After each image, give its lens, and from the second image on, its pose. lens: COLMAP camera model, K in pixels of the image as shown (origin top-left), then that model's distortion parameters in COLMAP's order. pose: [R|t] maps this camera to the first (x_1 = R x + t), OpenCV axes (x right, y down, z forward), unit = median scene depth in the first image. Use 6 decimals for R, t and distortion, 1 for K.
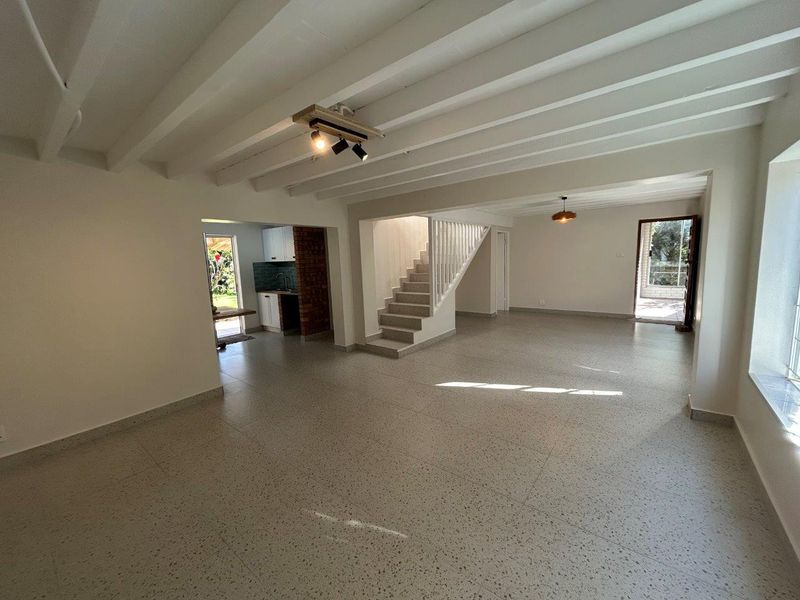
lens RADIAL K [[321.5, 0, 400.0], [0, 321.5, 300.0], [0, 0, 1]] dist [-0.001504, 0.000703]
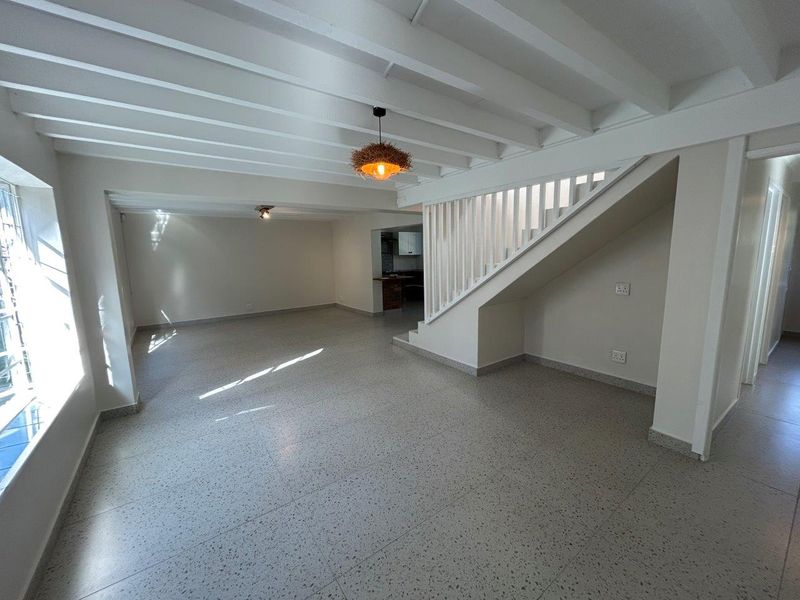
lens RADIAL K [[321.5, 0, 400.0], [0, 321.5, 300.0], [0, 0, 1]] dist [-0.001504, 0.000703]
pose [[-0.273896, 0.183950, -0.944004, 1.289029], [-0.086419, 0.972861, 0.214647, -0.264245], [0.957869, 0.140371, -0.250566, 1.648053]]
